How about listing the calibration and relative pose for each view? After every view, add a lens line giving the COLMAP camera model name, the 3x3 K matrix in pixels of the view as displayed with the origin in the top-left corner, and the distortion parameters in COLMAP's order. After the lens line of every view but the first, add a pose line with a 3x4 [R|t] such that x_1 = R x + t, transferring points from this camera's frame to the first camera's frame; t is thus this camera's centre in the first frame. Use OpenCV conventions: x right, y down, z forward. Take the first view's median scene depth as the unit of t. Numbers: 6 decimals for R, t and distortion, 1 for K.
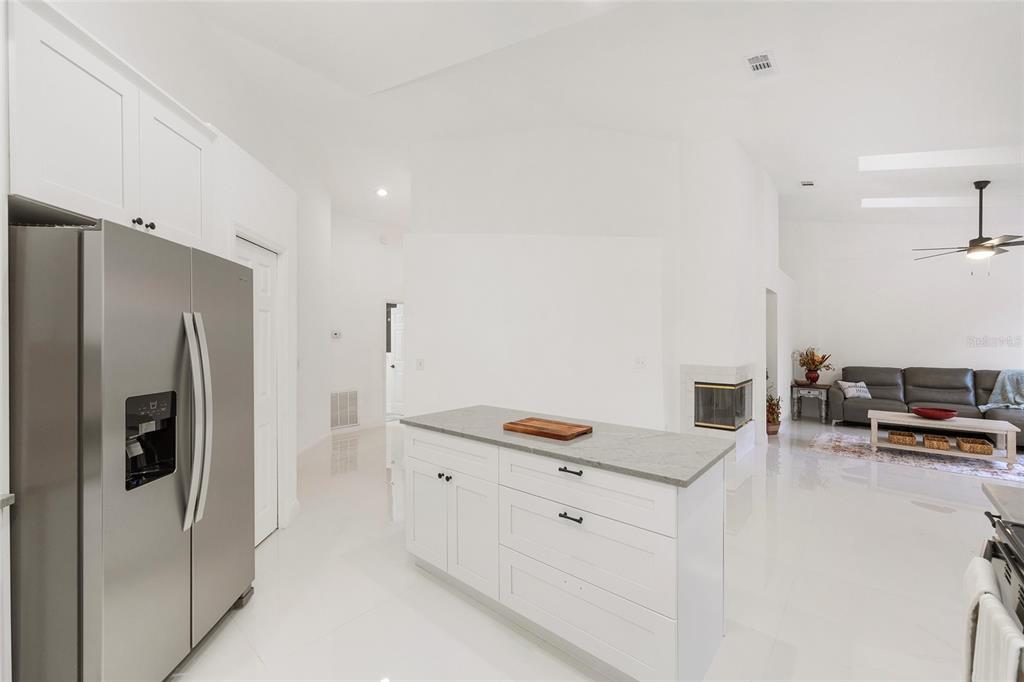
lens RADIAL K [[410.1, 0, 511.6], [0, 410.1, 342.1], [0, 0, 1]] dist [-0.001709, 0.000807]
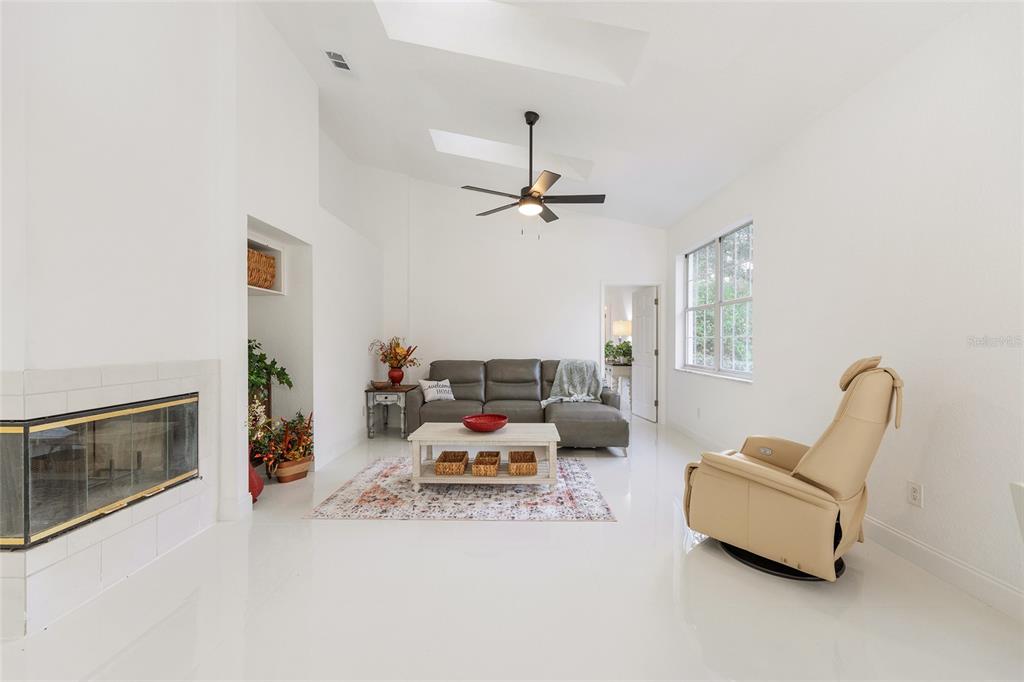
lens RADIAL K [[410.1, 0, 513.6], [0, 410.1, 339.2], [0, 0, 1]] dist [-0.001709, 0.000807]
pose [[0.761072, 0.005694, 0.648643, 0.471776], [-0.000024, 0.999962, -0.008750, 0.027752], [-0.648668, 0.006643, 0.761043, 0.331484]]
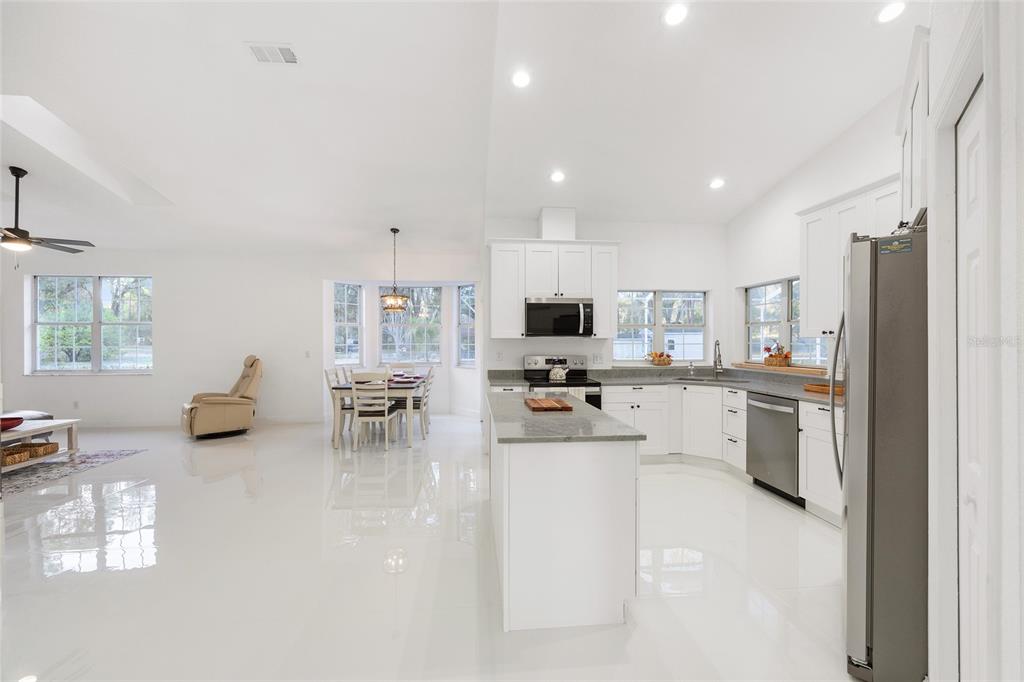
lens RADIAL K [[410.1, 0, 516.9], [0, 410.1, 341.5], [0, 0, 1]] dist [-0.001709, 0.000807]
pose [[-0.724932, 0.000115, 0.688821, -0.250360], [0.003107, 0.999990, 0.003103, 0.003153], [-0.688814, 0.004389, -0.724925, 0.677115]]
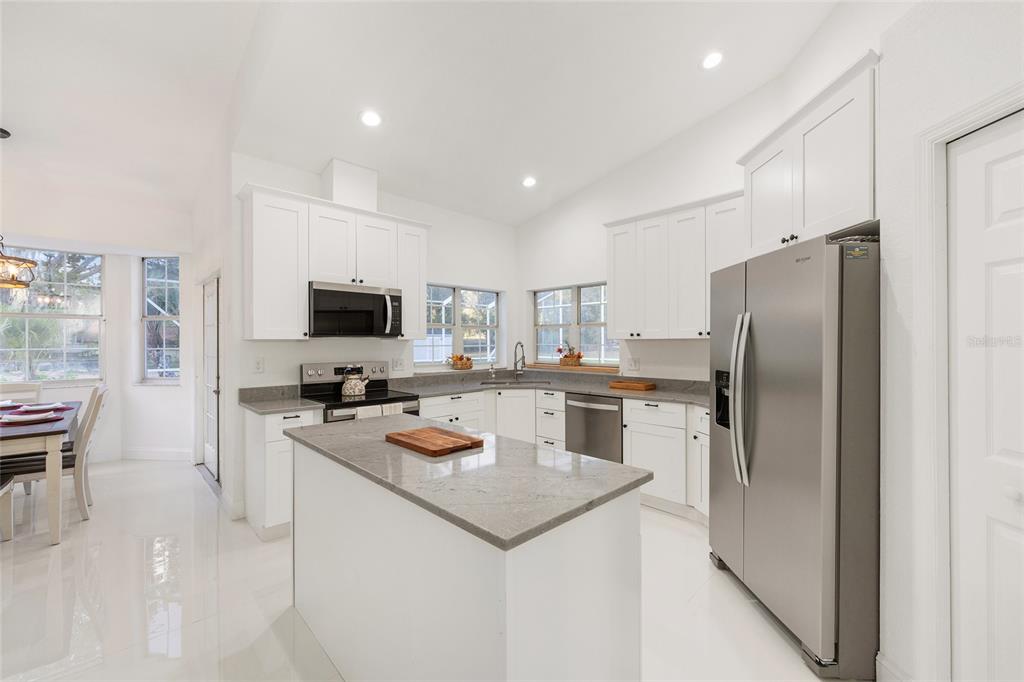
lens RADIAL K [[410.1, 0, 511.6], [0, 410.1, 344.5], [0, 0, 1]] dist [-0.001709, 0.000807]
pose [[-0.995996, 0.003030, 0.089342, -0.051218], [0.003816, 0.999955, 0.008635, 0.002638], [-0.089312, 0.008942, -0.995964, 0.620247]]
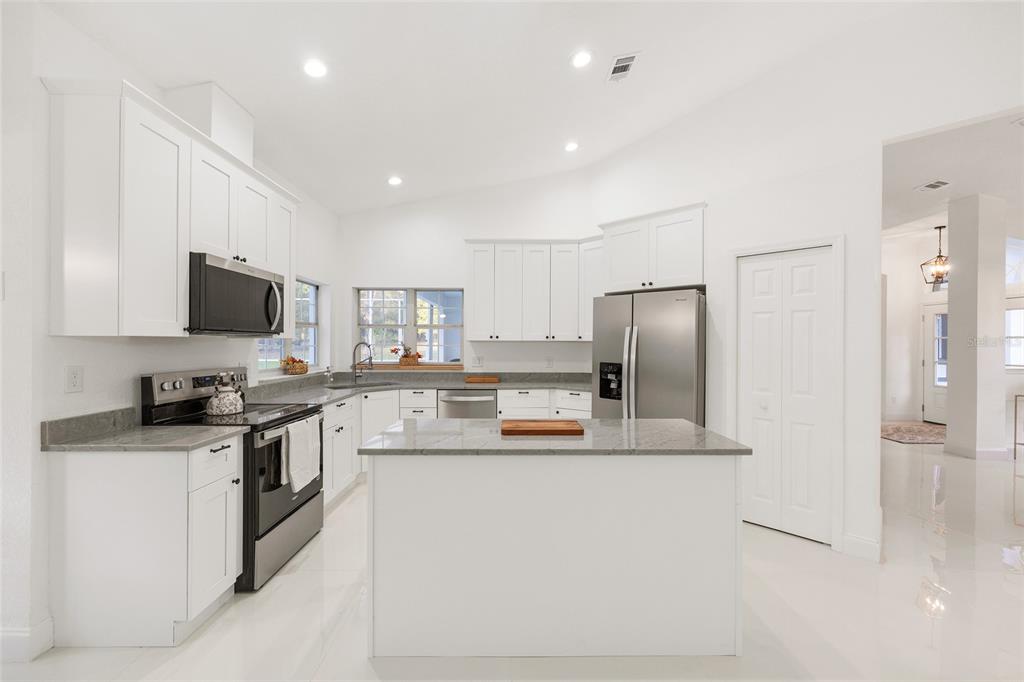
lens RADIAL K [[410.1, 0, 514.5], [0, 410.1, 344.2], [0, 0, 1]] dist [-0.001709, 0.000807]
pose [[-0.752556, -0.000545, -0.658529, 0.268338], [-0.005617, 0.999969, 0.005591, 0.002579], [0.658505, 0.007907, -0.752535, 0.577714]]
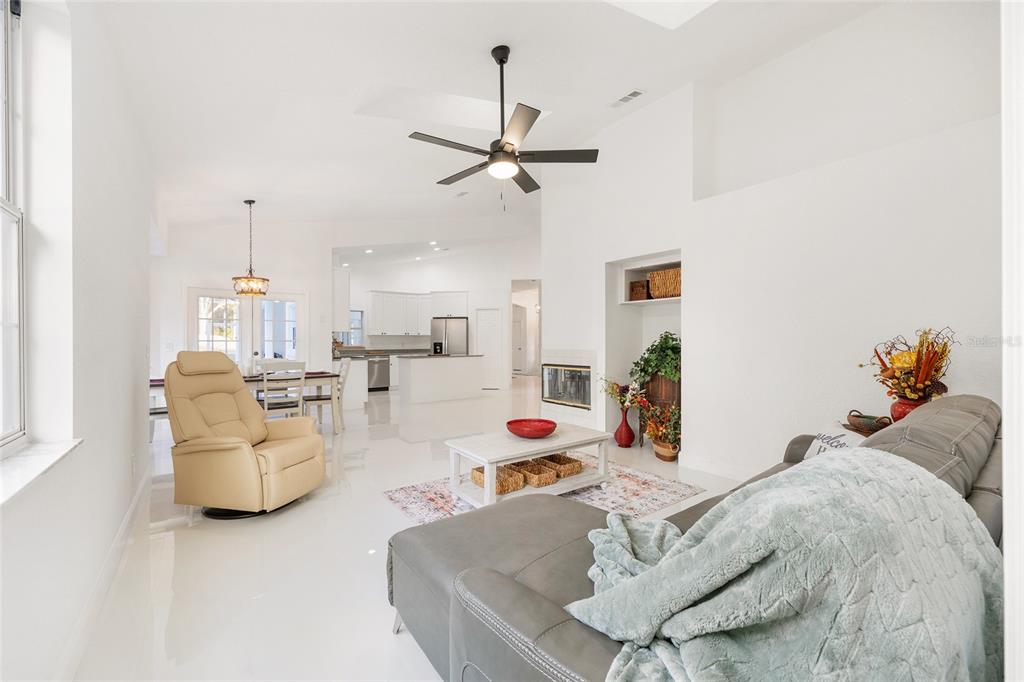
lens RADIAL K [[410.1, 0, 507.2], [0, 410.1, 341.8], [0, 0, 1]] dist [-0.001709, 0.000807]
pose [[-0.225140, 0.003380, -0.974321, 1.312229], [0.006027, 0.999980, 0.002076, 0.026365], [0.974308, -0.005405, -0.225156, 0.869409]]
